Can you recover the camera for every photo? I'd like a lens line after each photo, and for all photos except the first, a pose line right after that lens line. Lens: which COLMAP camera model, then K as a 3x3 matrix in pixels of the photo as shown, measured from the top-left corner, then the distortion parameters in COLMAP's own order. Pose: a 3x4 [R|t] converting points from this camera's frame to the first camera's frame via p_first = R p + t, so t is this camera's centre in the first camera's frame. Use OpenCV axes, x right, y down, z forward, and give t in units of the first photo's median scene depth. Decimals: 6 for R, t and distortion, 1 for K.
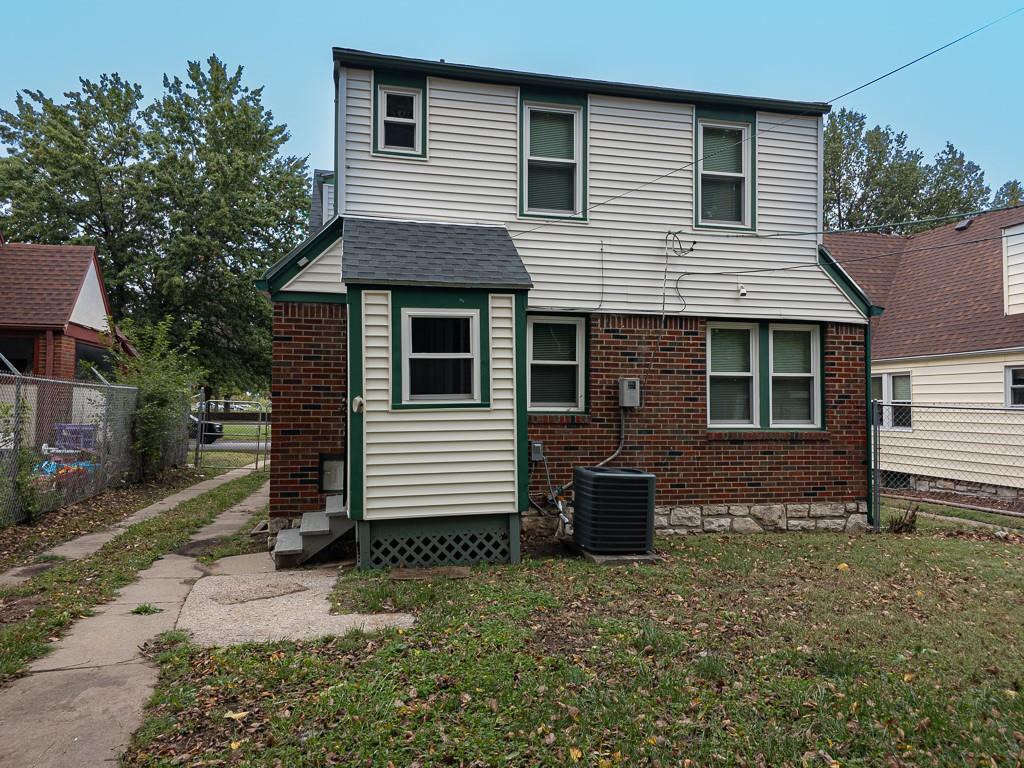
lens RADIAL K [[686.1, 0, 517.6], [0, 686.1, 372.5], [0, 0, 1]] dist [0.075361, -0.075686]
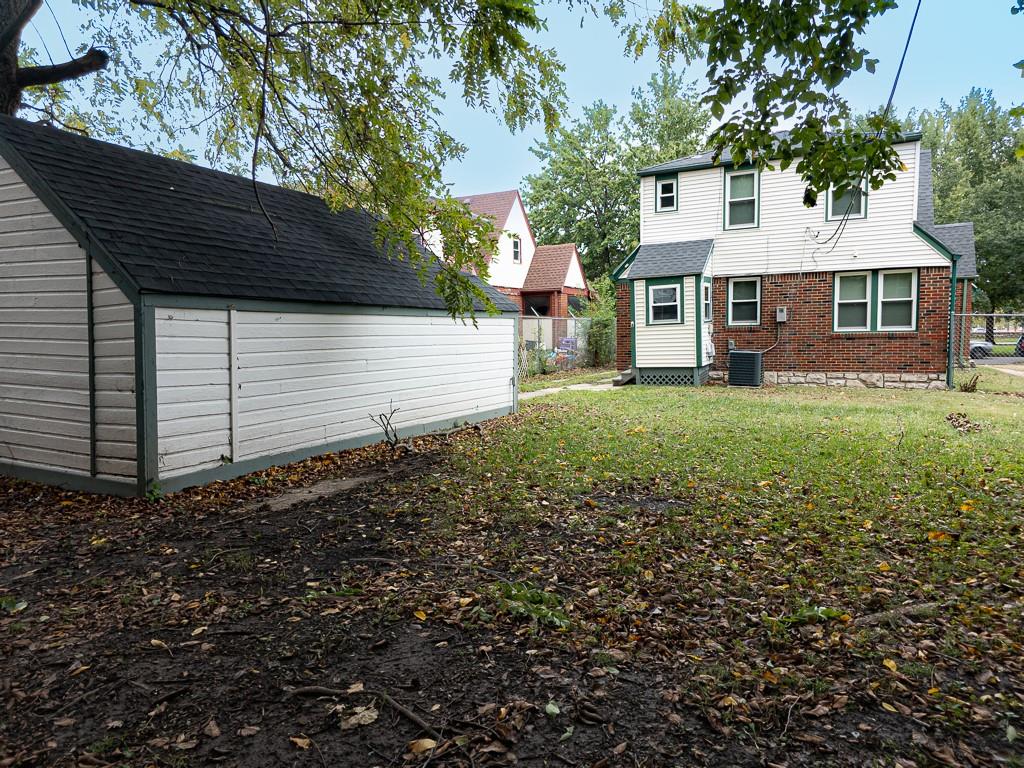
lens RADIAL K [[686.6, 0, 512.0], [0, 686.6, 384.0], [0, 0, 1]] dist [0.076177, -0.071548]
pose [[0.763500, 0.029988, -0.645111, 0.933537], [0.053243, 0.992598, 0.109155, -0.033269], [0.643609, -0.117687, 0.756252, -1.107743]]
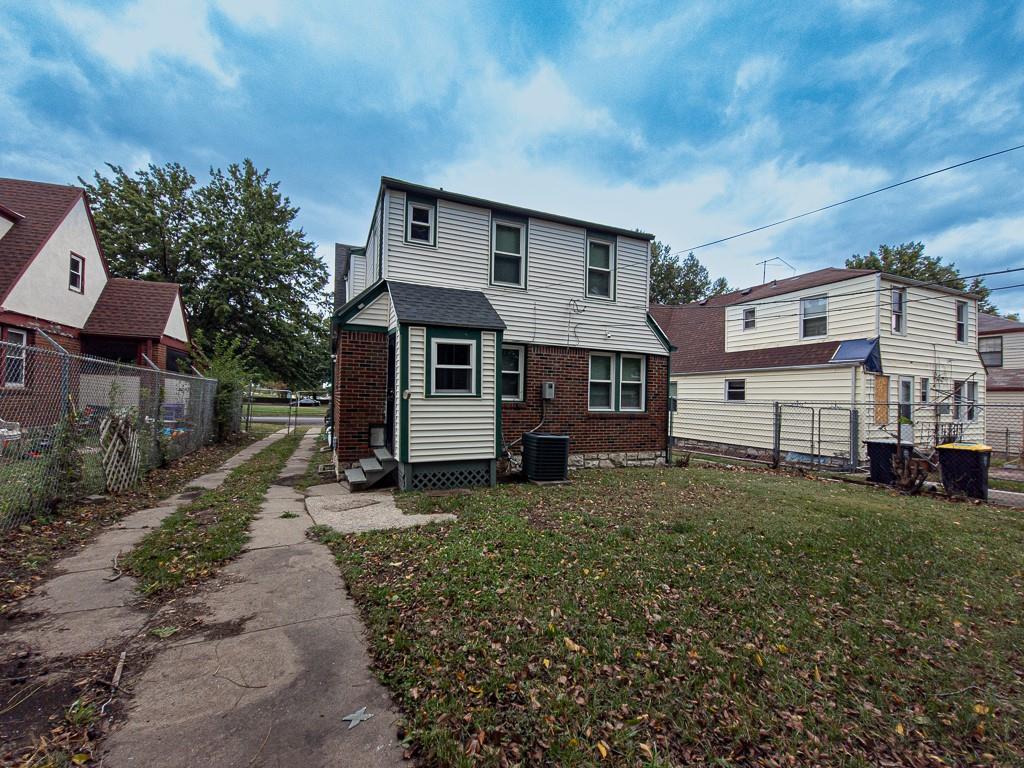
lens RADIAL K [[427.4, 0, 512.3], [0, 427.4, 387.5], [0, 0, 1]] dist [0.002828, -0.006764]
pose [[0.983494, 0.021154, 0.179698, -0.134214], [-0.025993, 0.999359, 0.024616, -0.002671], [-0.179062, -0.028881, 0.983414, -0.060202]]
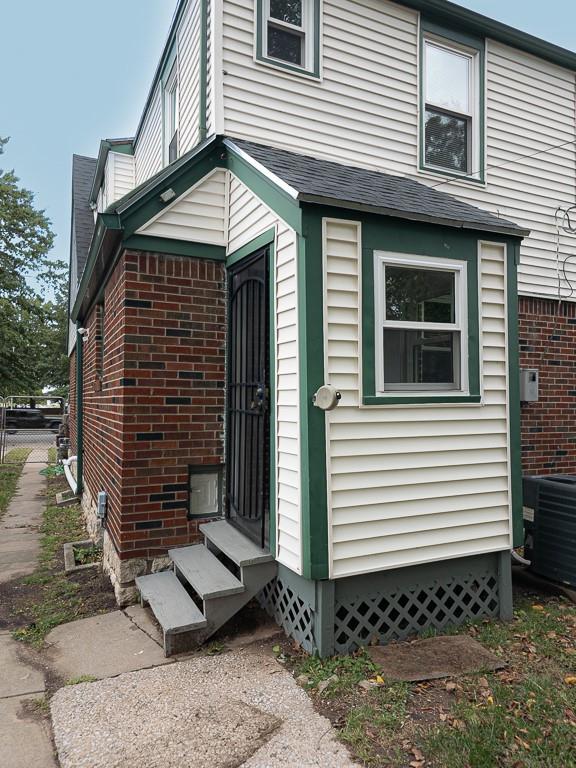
lens RADIAL K [[514.6, 0, 289.8], [0, 514.6, 384.6], [0, 0, 1]] dist [0.075361, -0.075686]
pose [[0.978417, 0.007846, 0.206492, -0.292108], [-0.011149, 0.999828, 0.014839, 0.023457], [-0.206340, -0.016821, 0.978336, 0.444720]]
